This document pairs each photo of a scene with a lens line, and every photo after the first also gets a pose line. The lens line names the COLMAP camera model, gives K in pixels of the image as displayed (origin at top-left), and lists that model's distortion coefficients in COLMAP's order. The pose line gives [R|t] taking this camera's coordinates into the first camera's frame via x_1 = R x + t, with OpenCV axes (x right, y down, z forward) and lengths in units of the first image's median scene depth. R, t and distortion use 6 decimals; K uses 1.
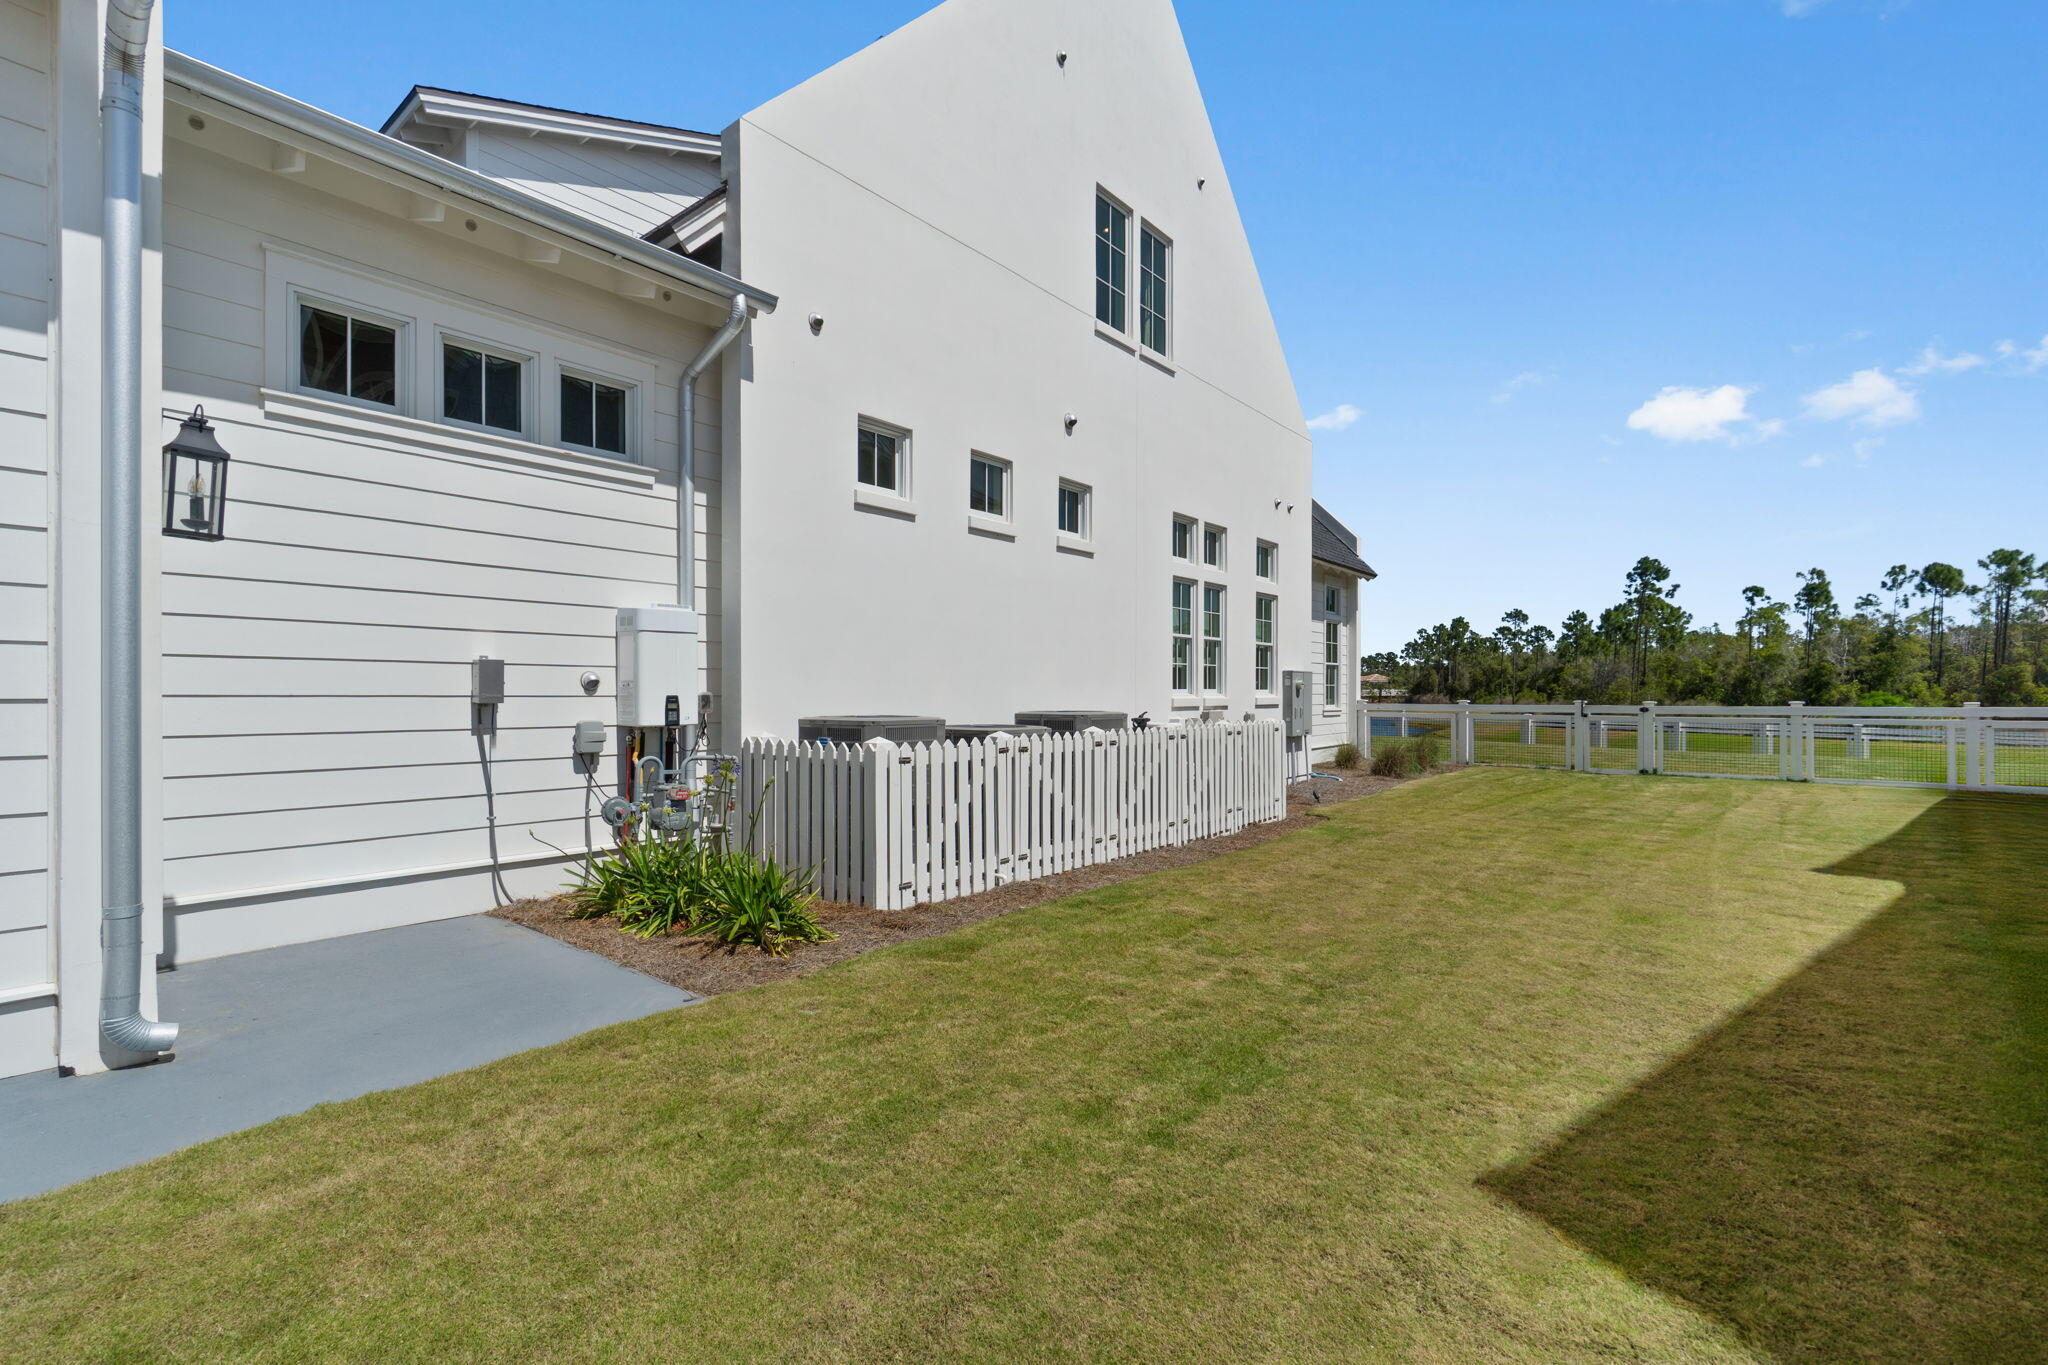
lens RADIAL K [[855.0, 0, 1045.4], [0, 855.0, 687.2], [0, 0, 1]] dist [-0.001083, -0.000453]
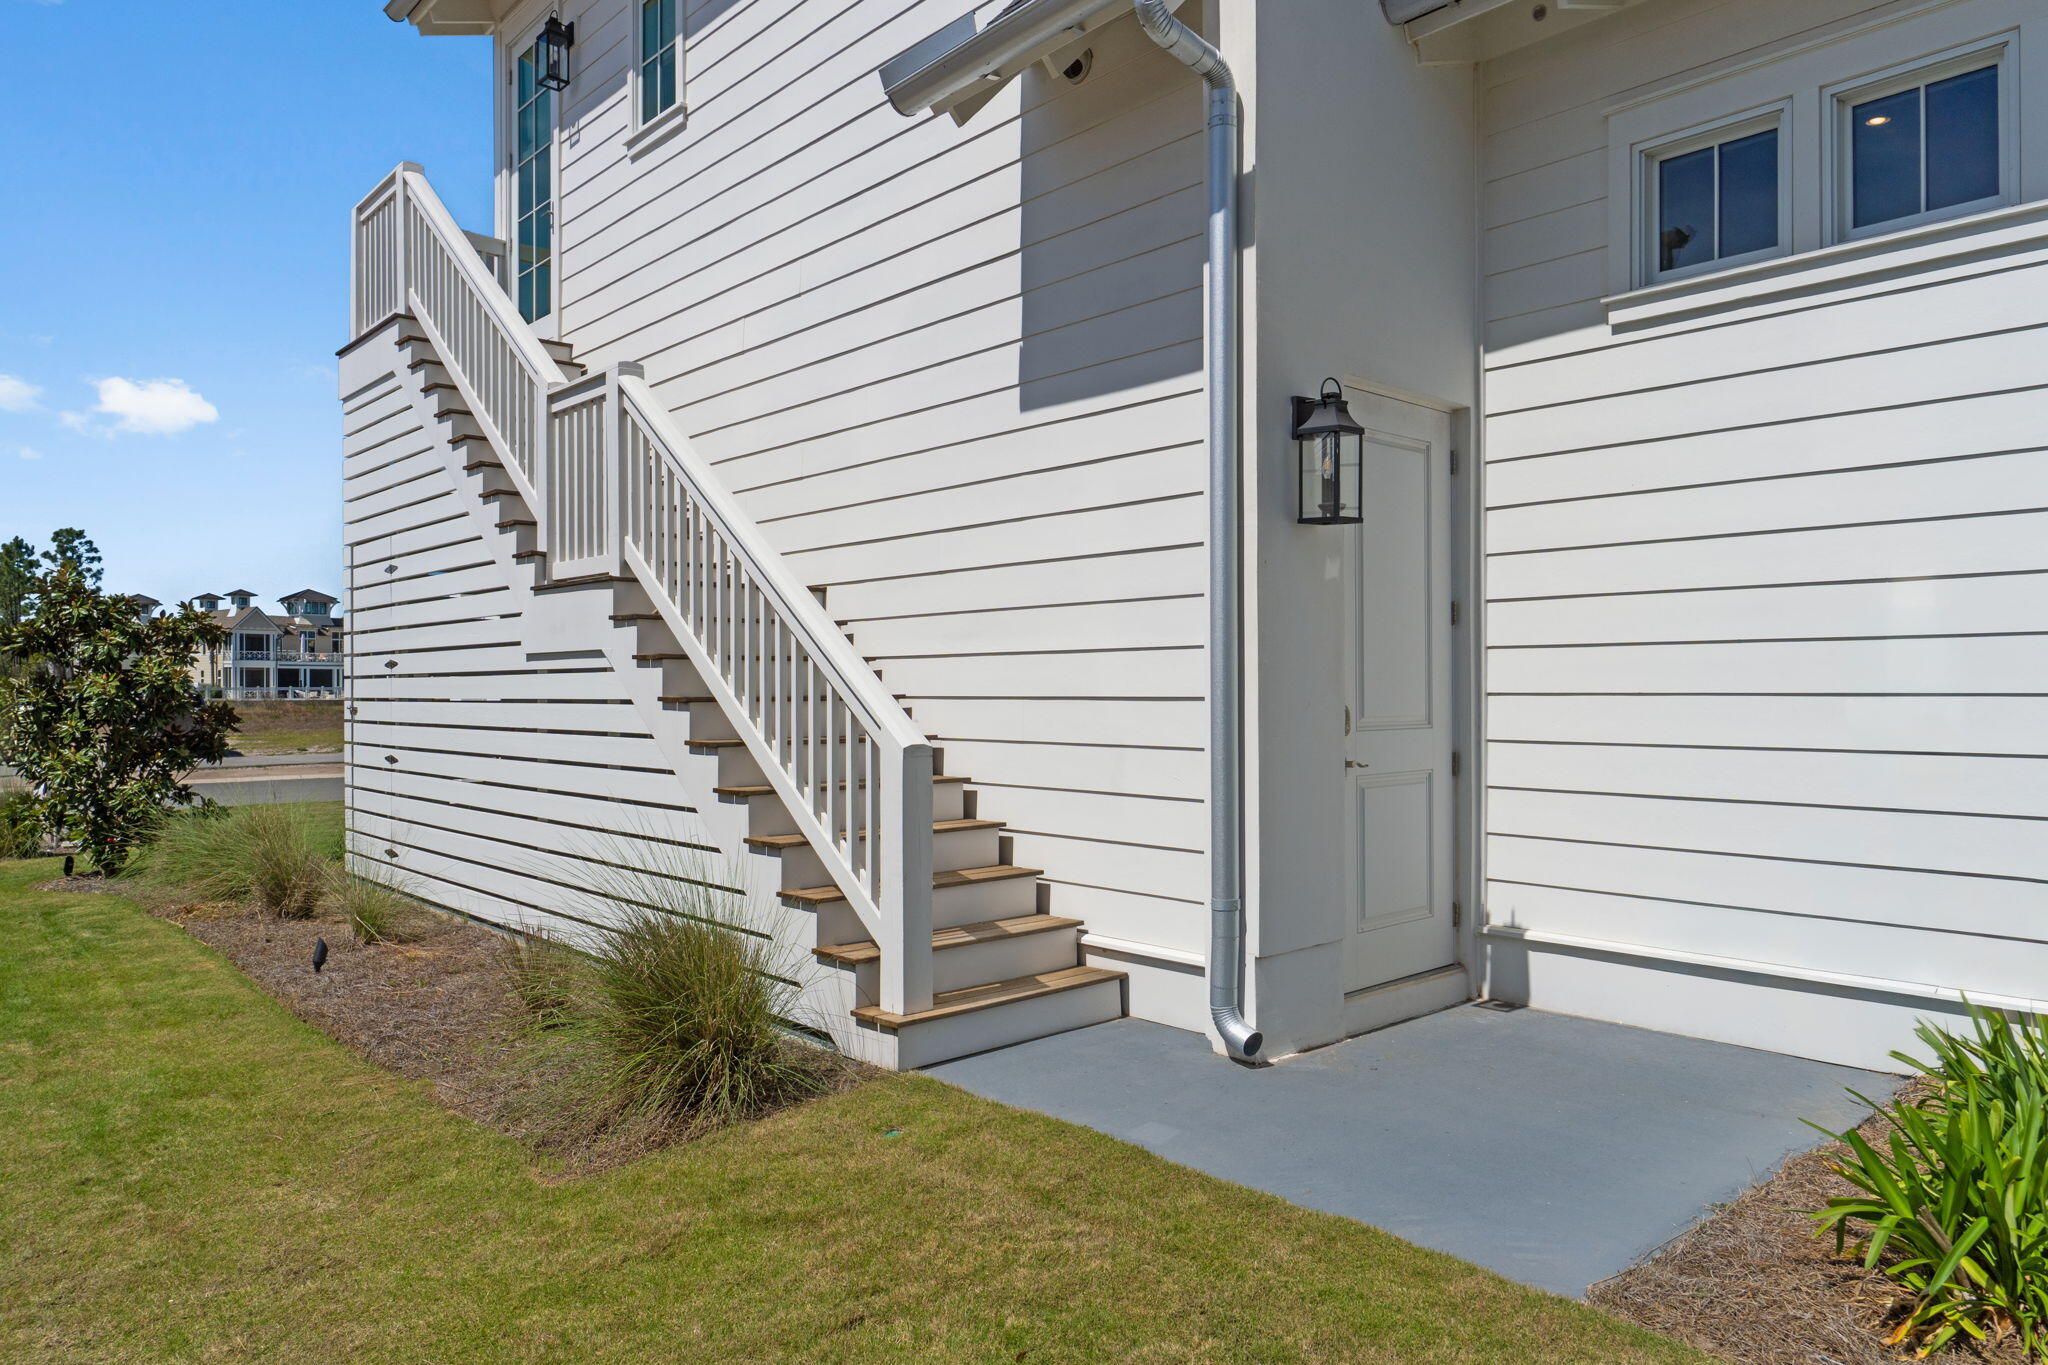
lens RADIAL K [[1351.9, 0, 1024.0], [0, 1351.9, 682.5], [0, 0, 1]] dist [-0.002143, -0.001679]
pose [[-0.122222, 0.005569, -0.992487, 0.420137], [0.005790, 0.999971, 0.004898, -0.010797], [0.992486, -0.005148, -0.122251, 0.714312]]
